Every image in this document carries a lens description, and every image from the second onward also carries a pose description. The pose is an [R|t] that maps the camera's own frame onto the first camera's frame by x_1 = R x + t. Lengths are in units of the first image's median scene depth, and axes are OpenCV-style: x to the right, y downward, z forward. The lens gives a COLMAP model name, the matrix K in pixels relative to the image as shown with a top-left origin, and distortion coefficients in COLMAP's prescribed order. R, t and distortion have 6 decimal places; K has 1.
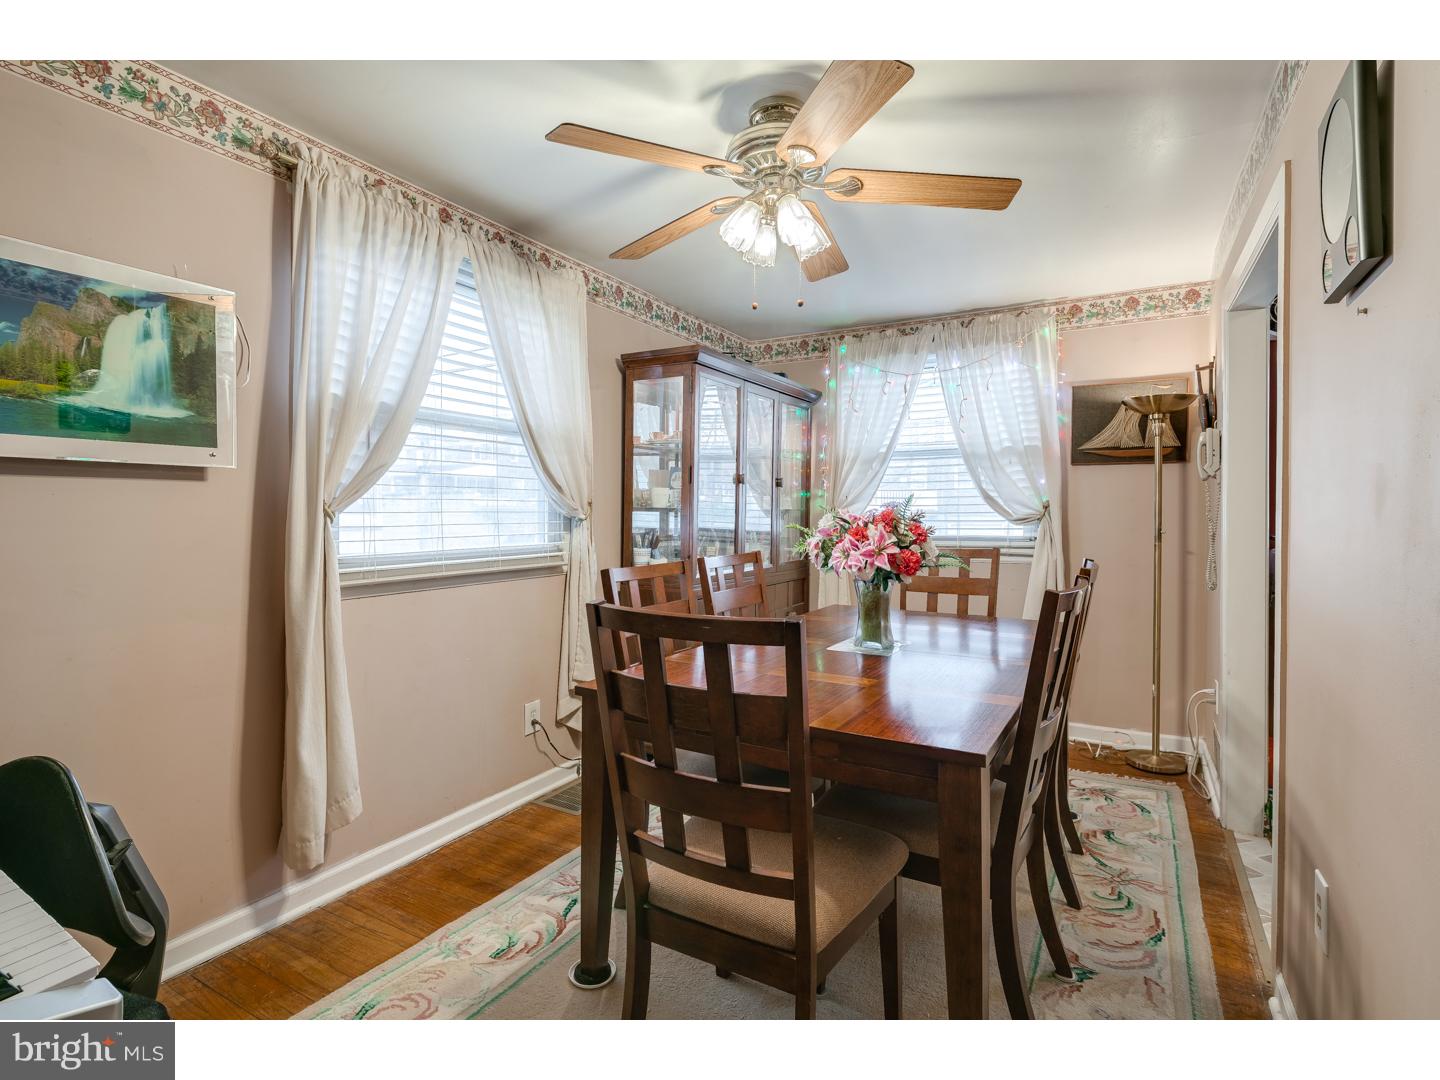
lens RADIAL K [[706.7, 0, 721.1], [0, 706.7, 529.5], [0, 0, 1]] dist [-0.000071, -0.001929]
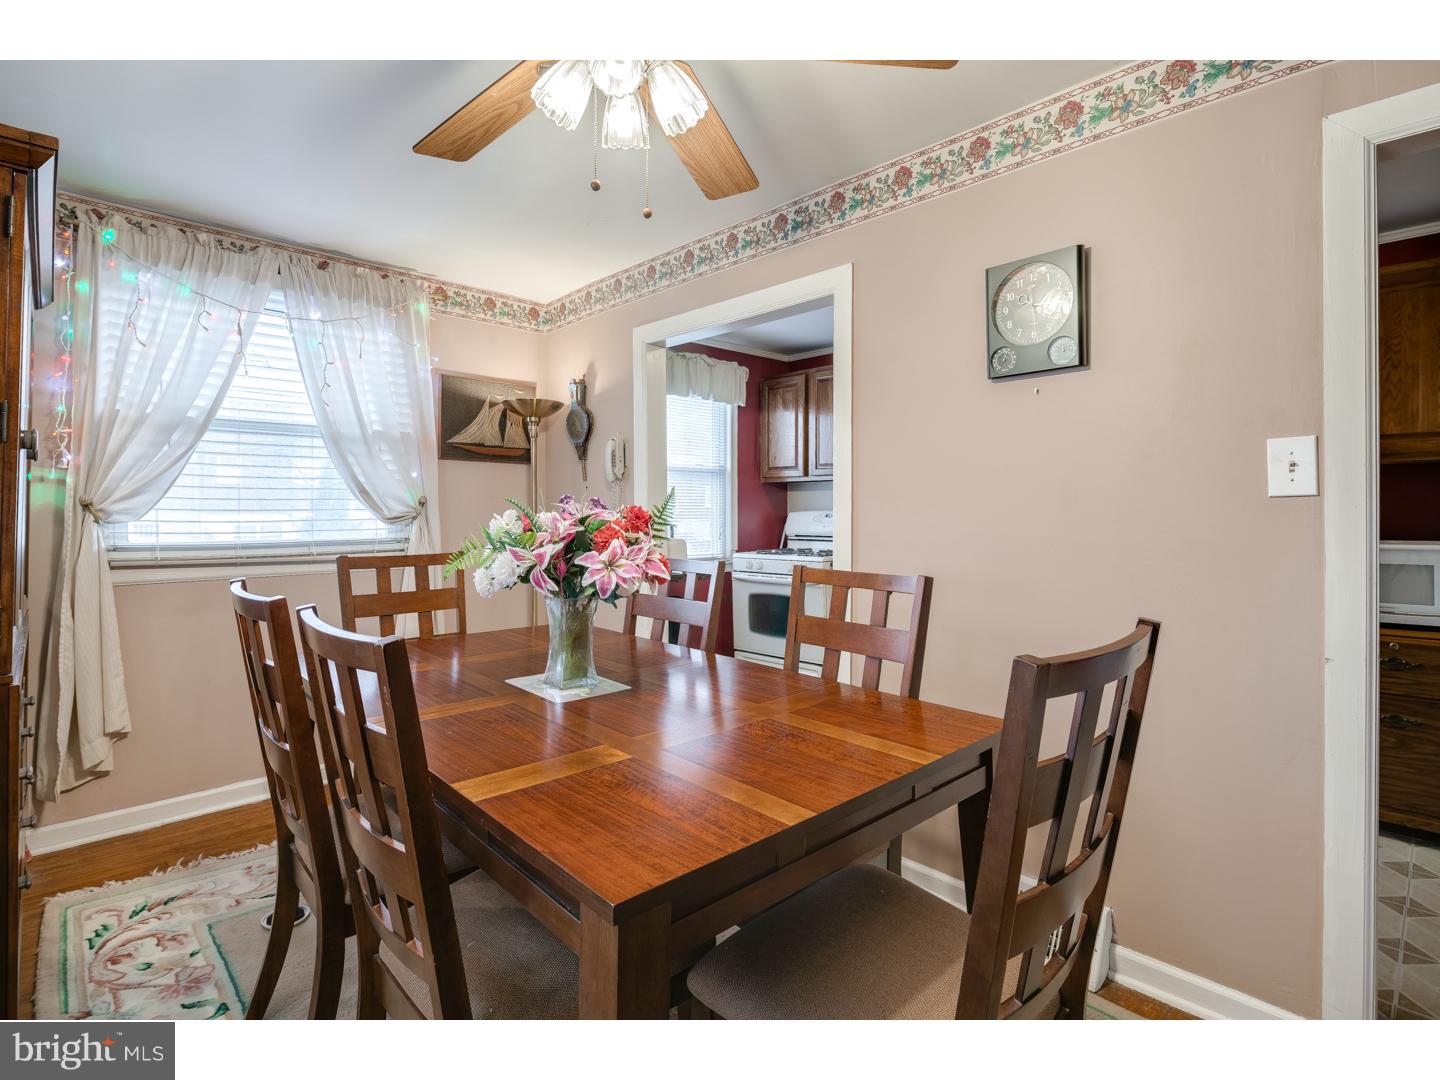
lens RADIAL K [[706.7, 0, 740.0], [0, 706.7, 514.6], [0, 0, 1]] dist [-0.000071, -0.001929]
pose [[0.264272, -0.004391, 0.964438, -0.286835], [0.023643, 0.999719, -0.001927, -0.006825], [-0.964158, 0.023311, 0.264302, 0.371405]]
